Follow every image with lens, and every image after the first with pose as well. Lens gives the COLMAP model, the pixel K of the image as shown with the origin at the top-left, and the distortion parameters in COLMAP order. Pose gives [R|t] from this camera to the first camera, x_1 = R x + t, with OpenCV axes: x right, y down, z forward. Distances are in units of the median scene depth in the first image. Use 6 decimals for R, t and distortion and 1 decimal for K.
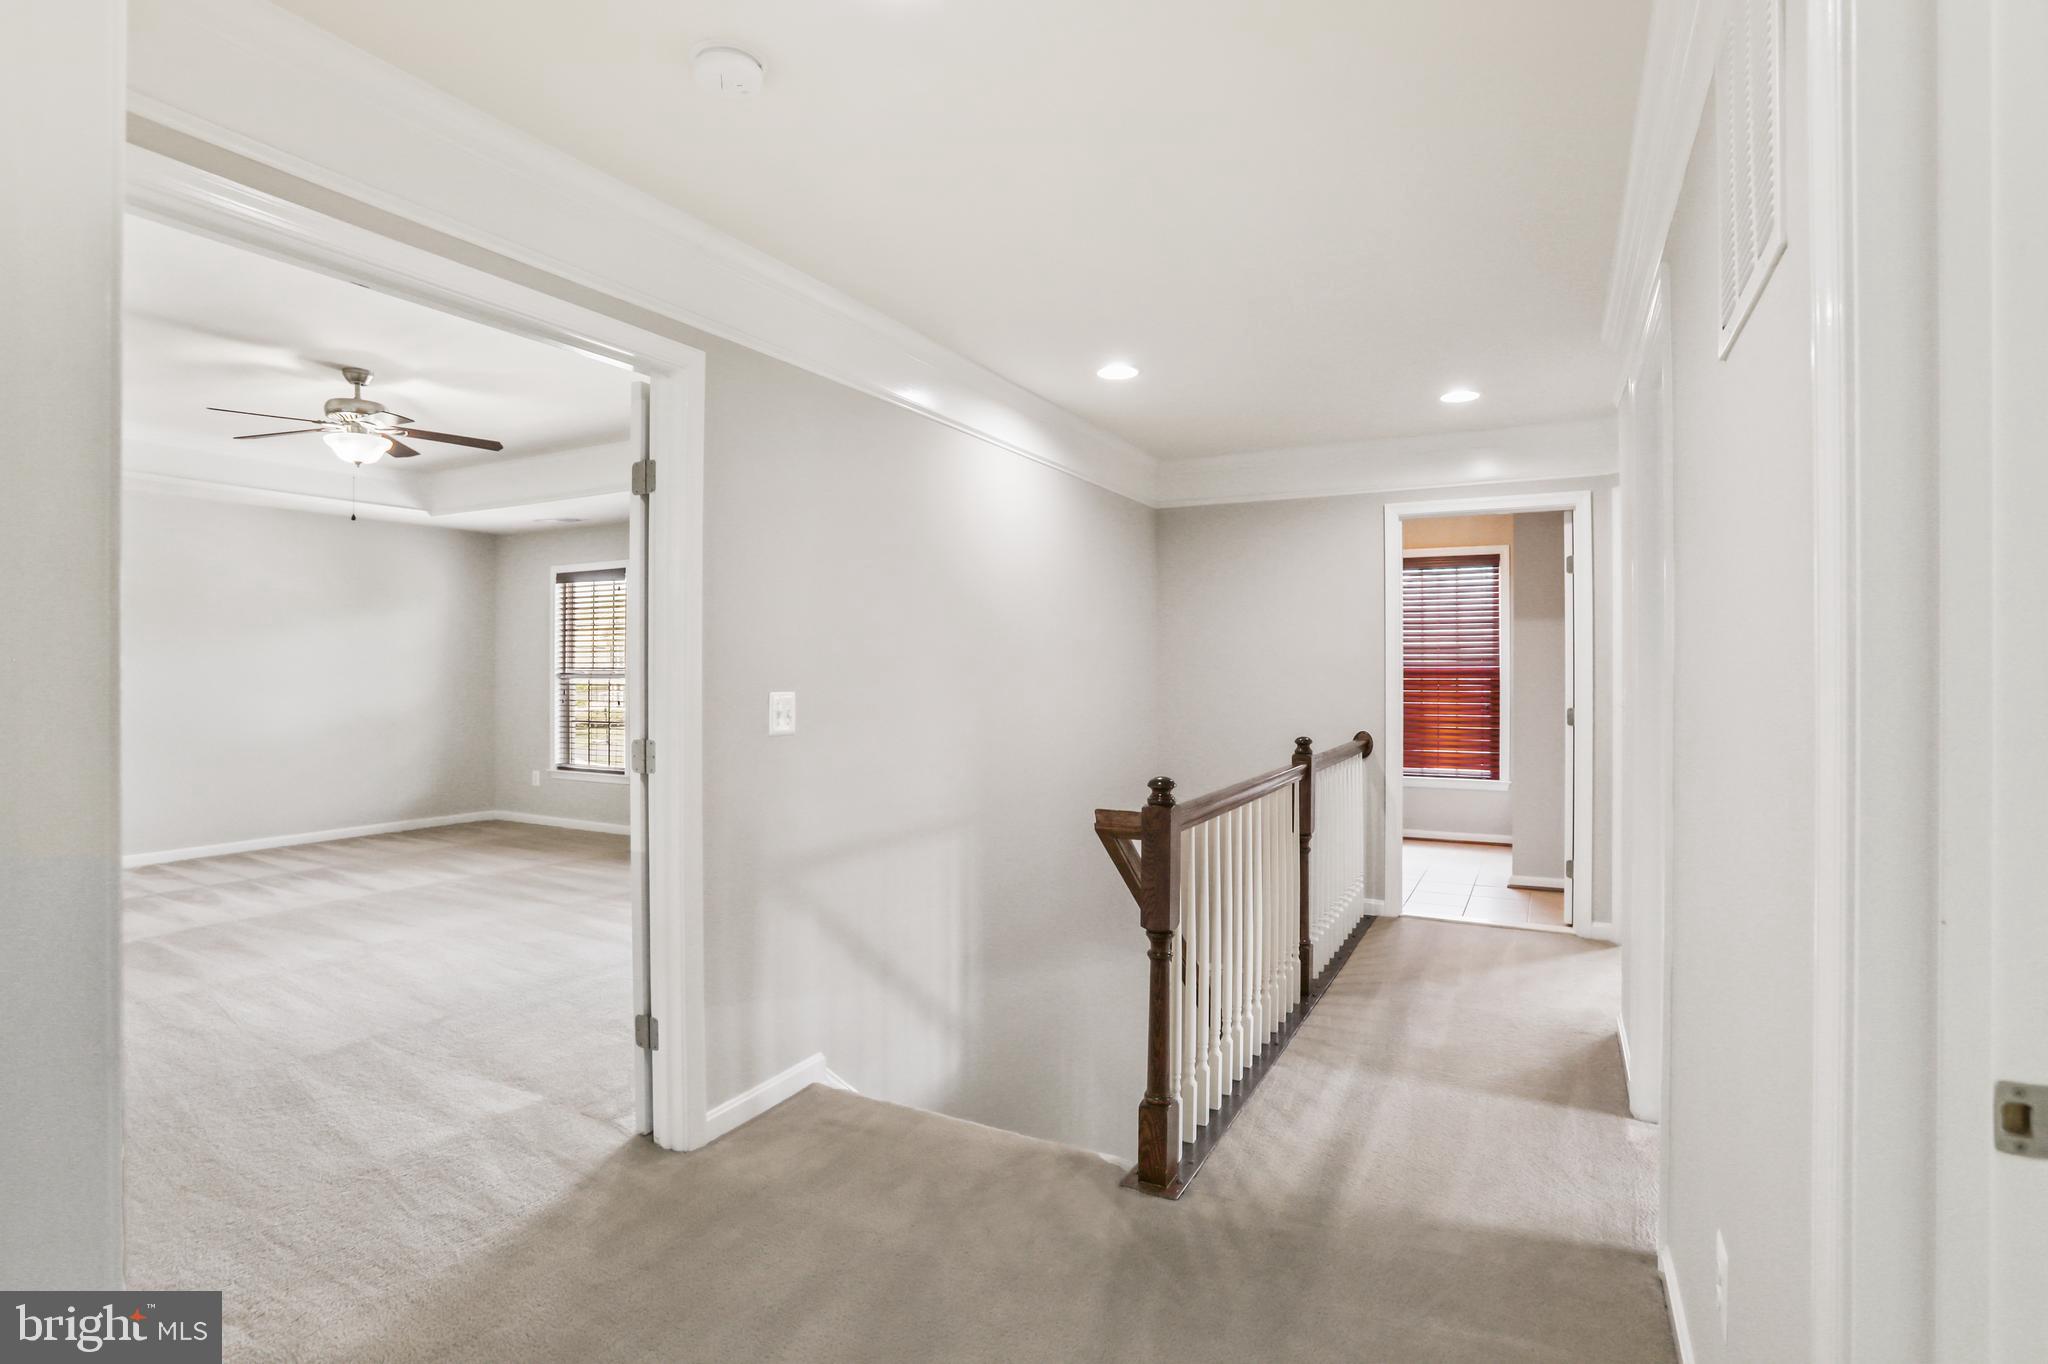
lens RADIAL K [[1013.0, 0, 1026.3], [0, 1013.0, 662.1], [0, 0, 1]] dist [-0.061527, 0.028799]
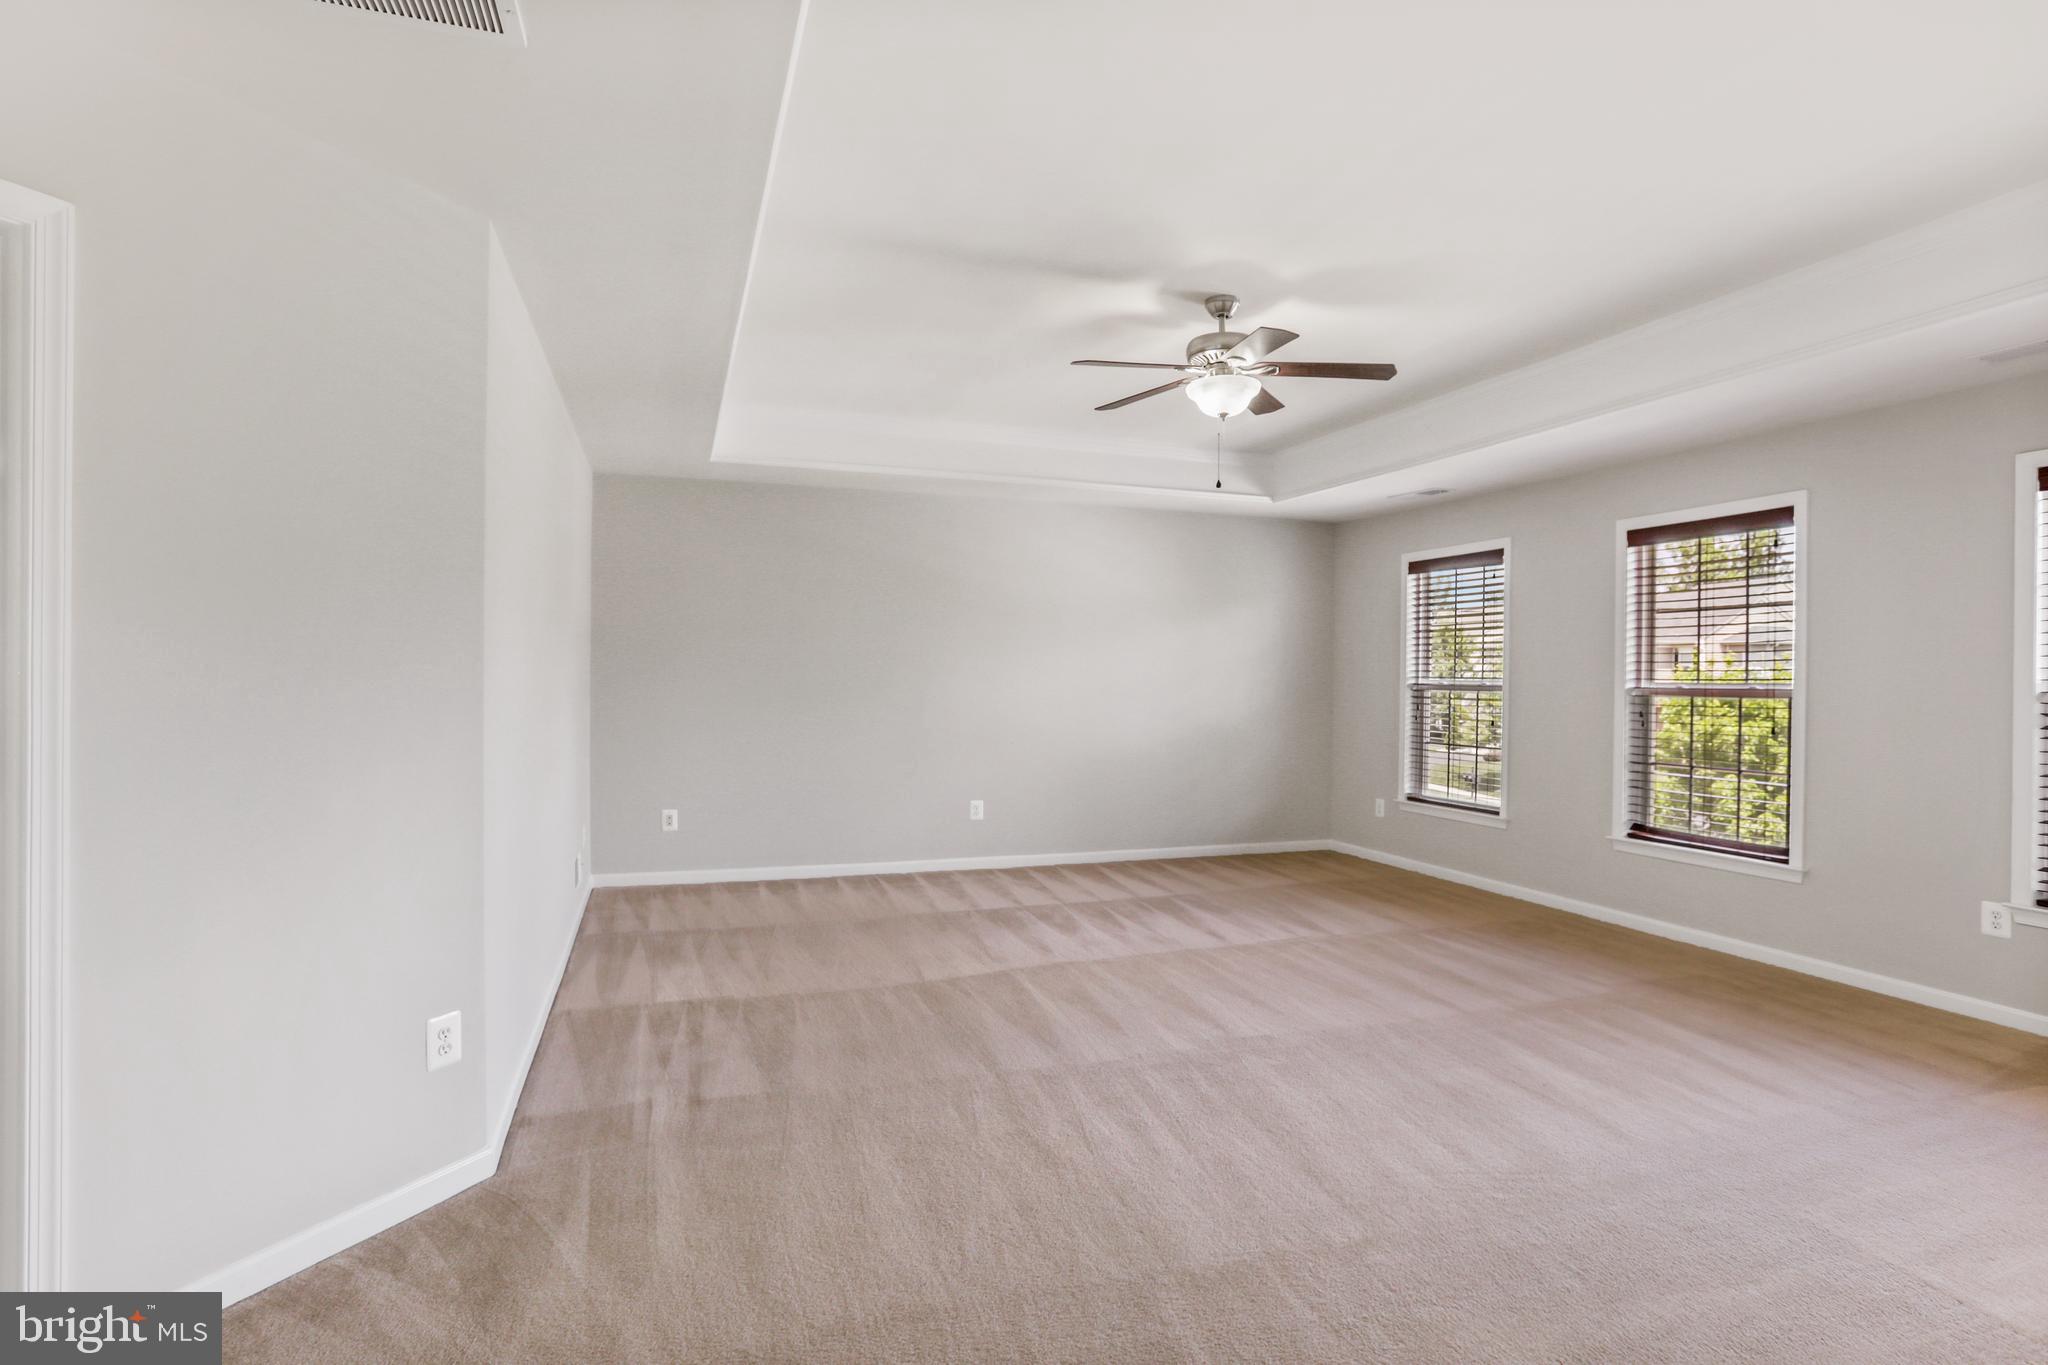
lens RADIAL K [[1013.0, 0, 1033.9], [0, 1013.0, 676.6], [0, 0, 1]] dist [-0.061527, 0.028799]
pose [[0.746757, 0.012548, -0.664979, -0.232694], [-0.009880, 0.999921, 0.007773, 0.003117], [0.665024, 0.000765, 0.746822, 0.277435]]
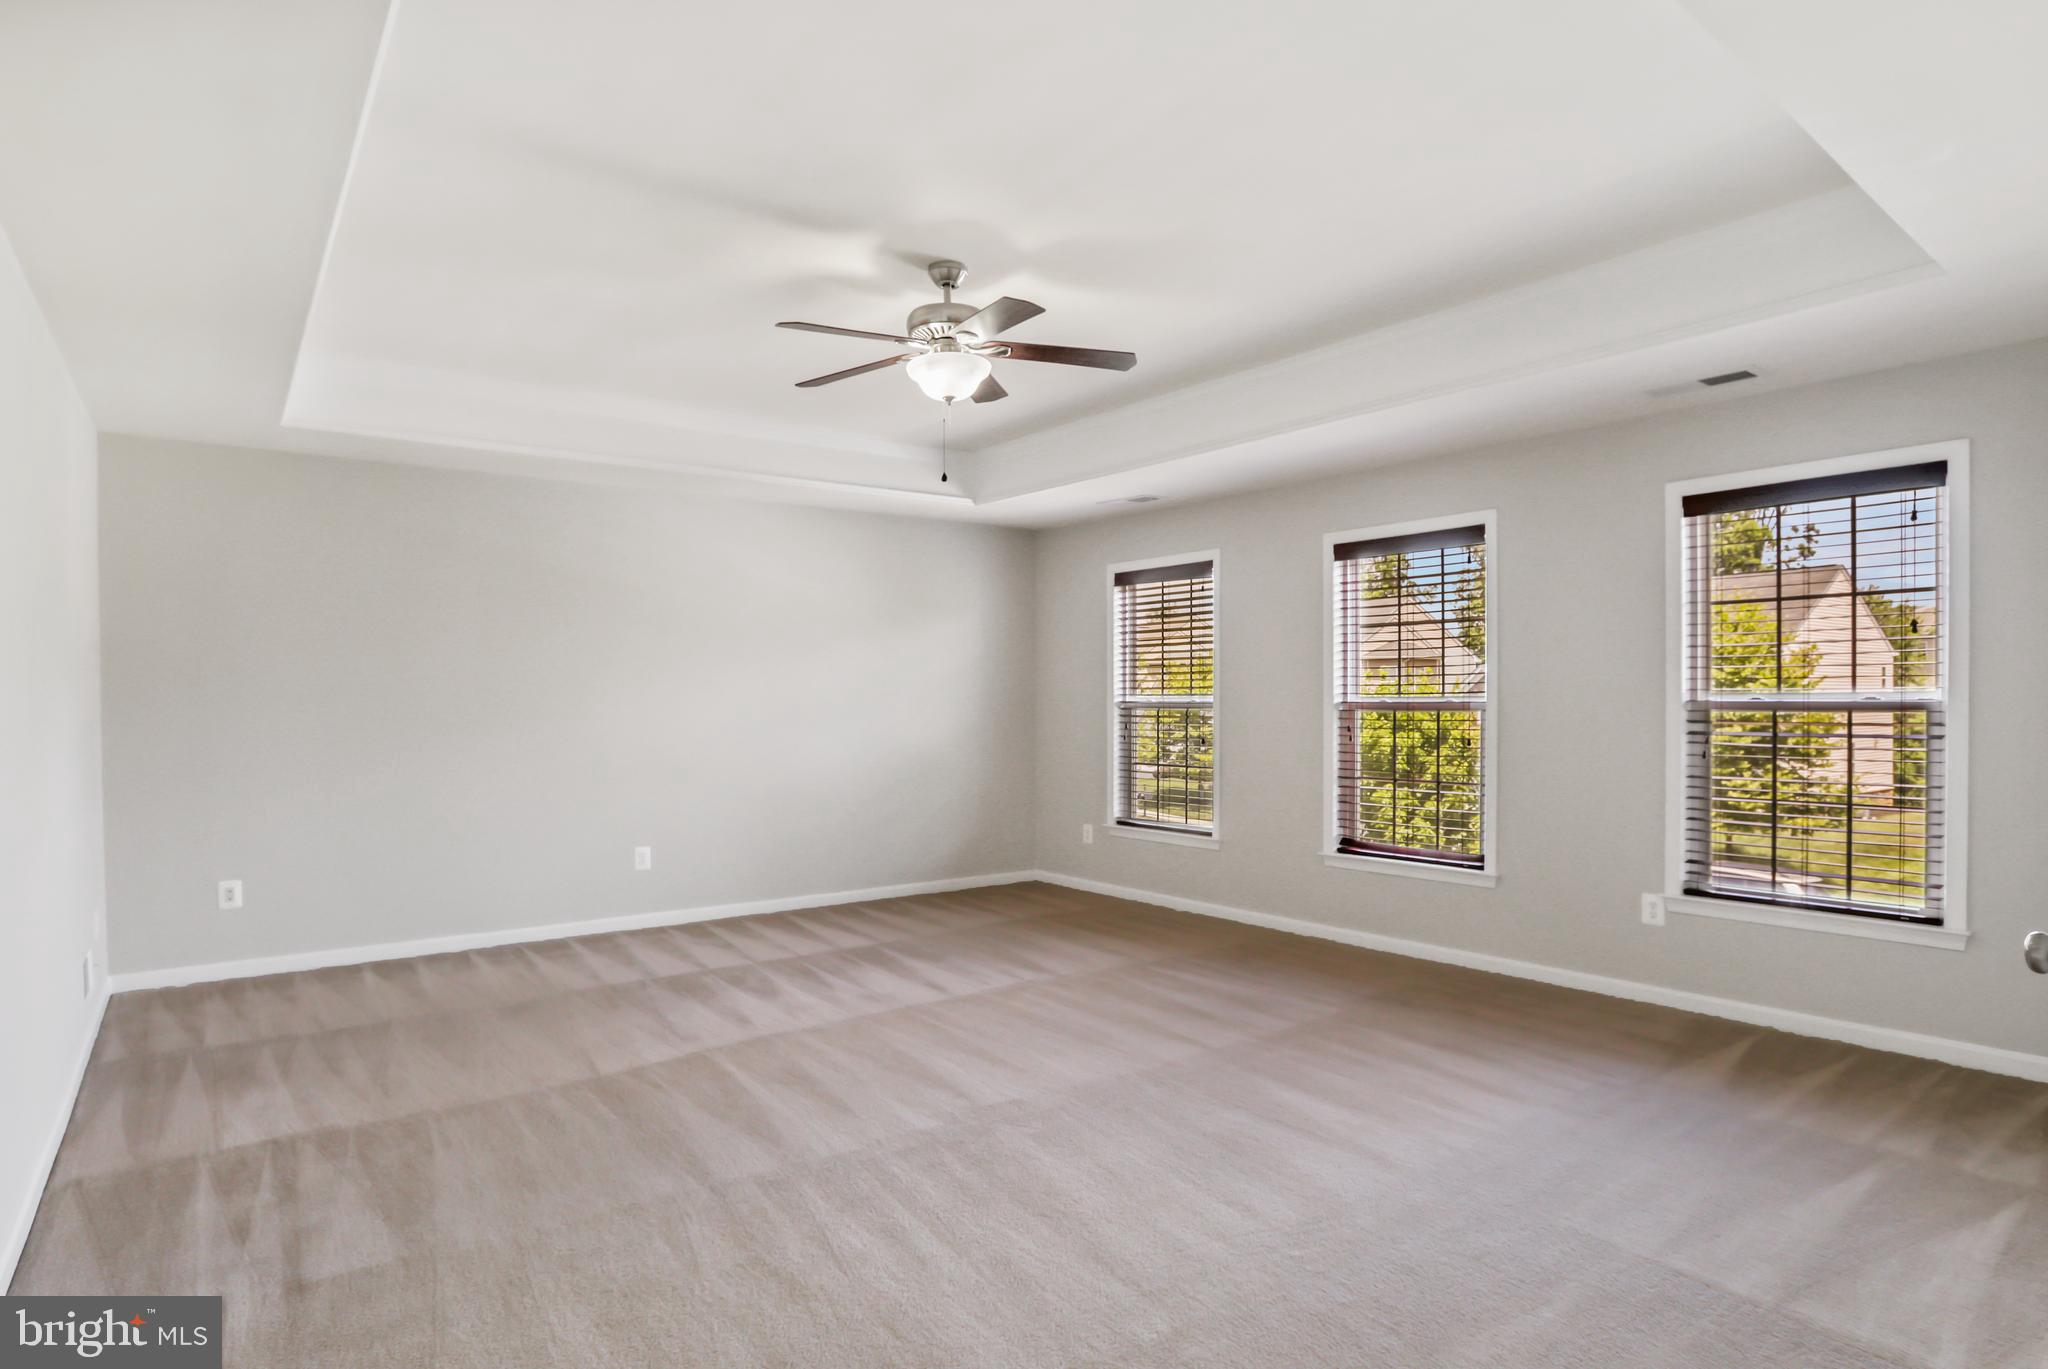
lens RADIAL K [[1087.8, 0, 1012.0], [0, 1087.8, 705.2], [0, 0, 1]] dist [-0.062641, 0.027944]
pose [[0.910161, 0.003630, -0.414239, -0.296963], [0.001770, 0.999918, 0.012651, 0.004928], [0.414251, -0.012248, 0.910080, 0.300828]]
